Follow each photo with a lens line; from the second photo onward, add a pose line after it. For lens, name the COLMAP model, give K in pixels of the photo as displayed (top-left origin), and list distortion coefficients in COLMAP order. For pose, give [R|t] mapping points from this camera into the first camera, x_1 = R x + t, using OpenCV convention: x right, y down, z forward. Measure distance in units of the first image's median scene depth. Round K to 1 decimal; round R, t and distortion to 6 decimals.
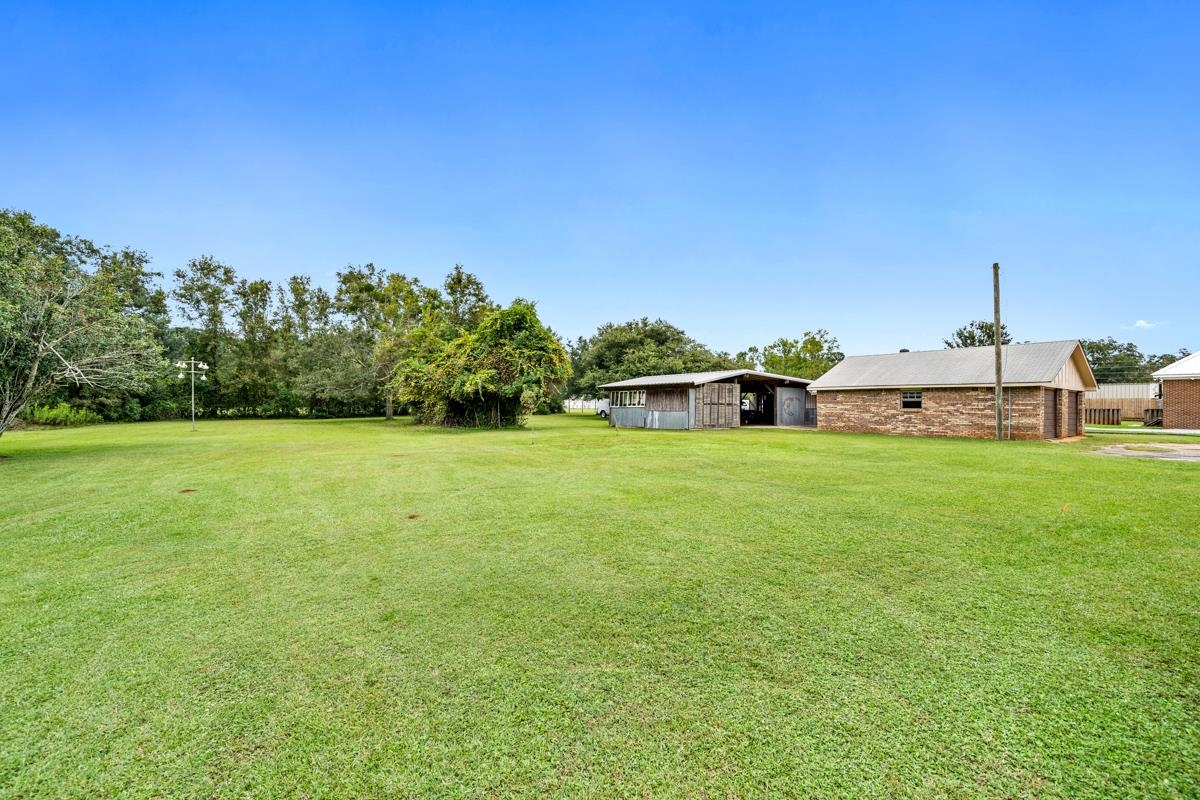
lens RADIAL K [[487.0, 0, 600.0], [0, 487.0, 400.0], [0, 0, 1]] dist [-0.000069, -0.000007]
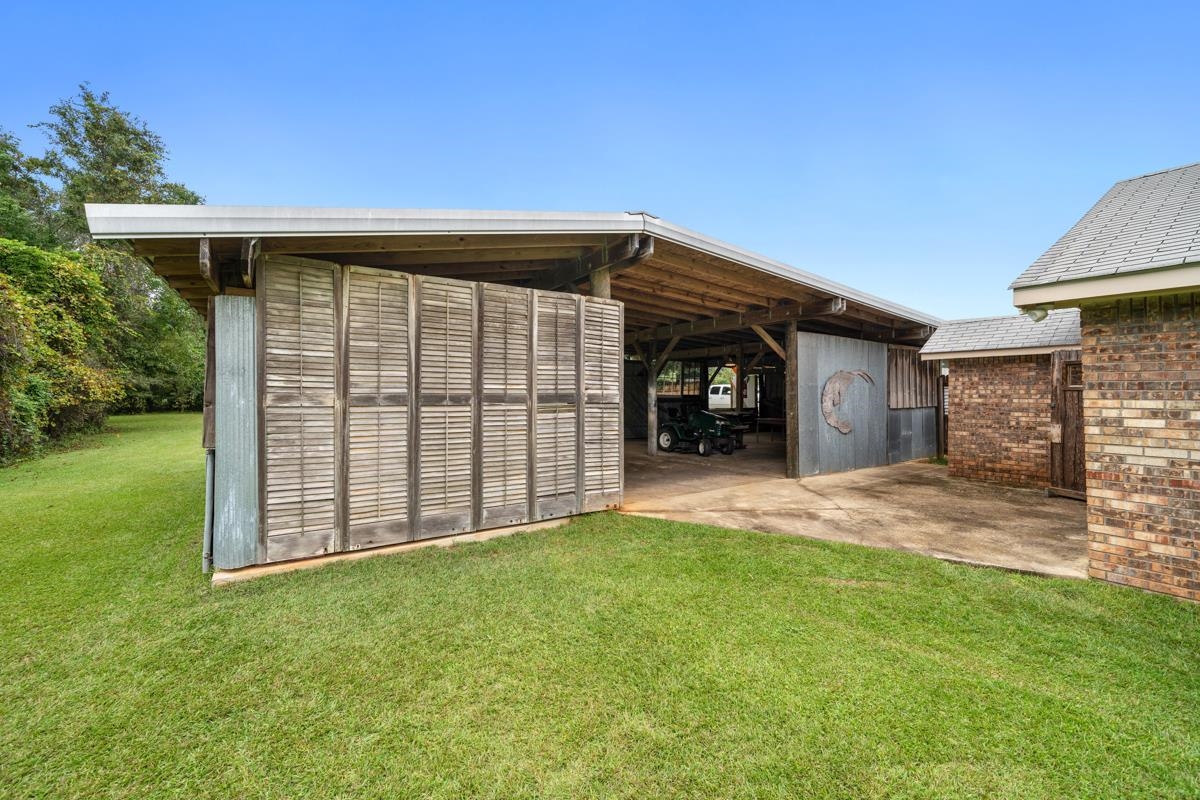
lens RADIAL K [[515.8, 0, 600.0], [0, 515.8, 400.0], [0, 0, 1]] dist [-0.000967, -0.000187]
pose [[0.999990, -0.004402, 0.000392, 0.209337], [0.004391, 0.999666, 0.025456, 0.002847], [-0.000504, -0.025454, 0.999676, 0.590468]]
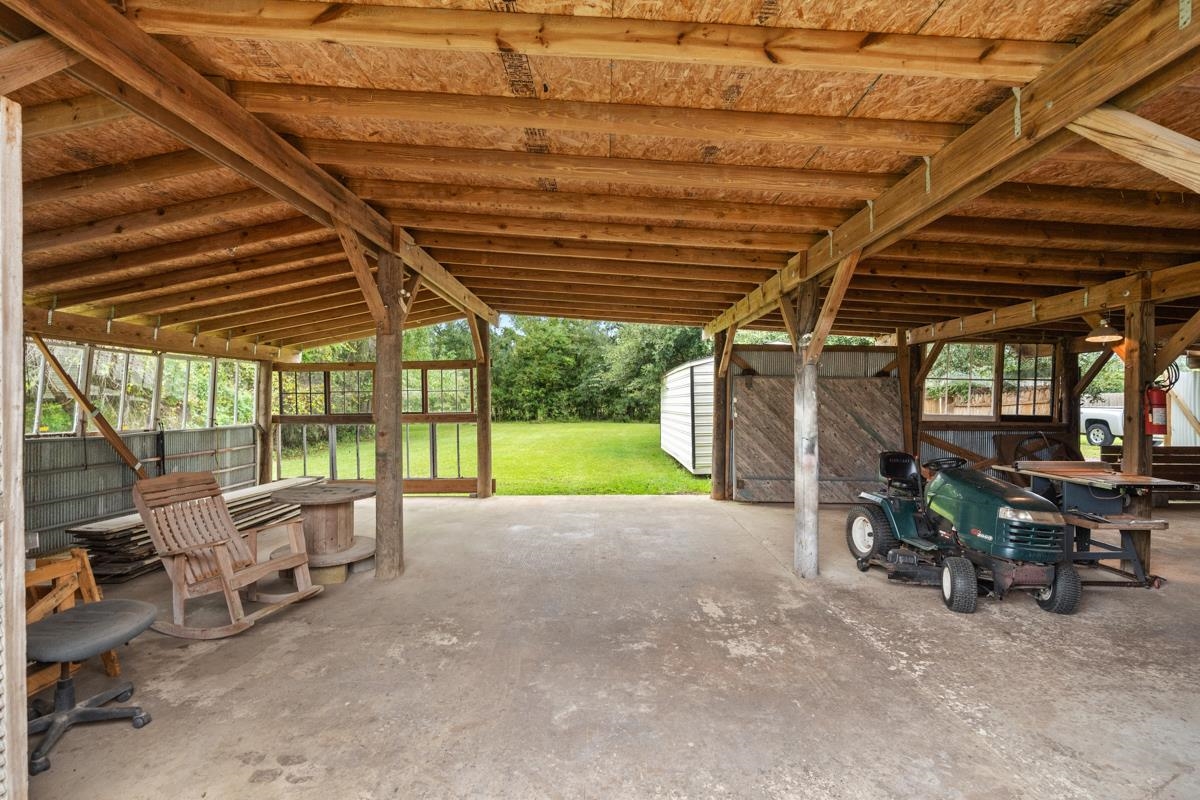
lens RADIAL K [[515.8, 0, 600.0], [0, 515.8, 400.0], [0, 0, 1]] dist [-0.000967, -0.000187]
pose [[0.801100, -0.003369, -0.598521, 0.276544], [0.009452, 0.999931, 0.007023, 0.001038], [0.598456, -0.011284, 0.801076, 0.771609]]
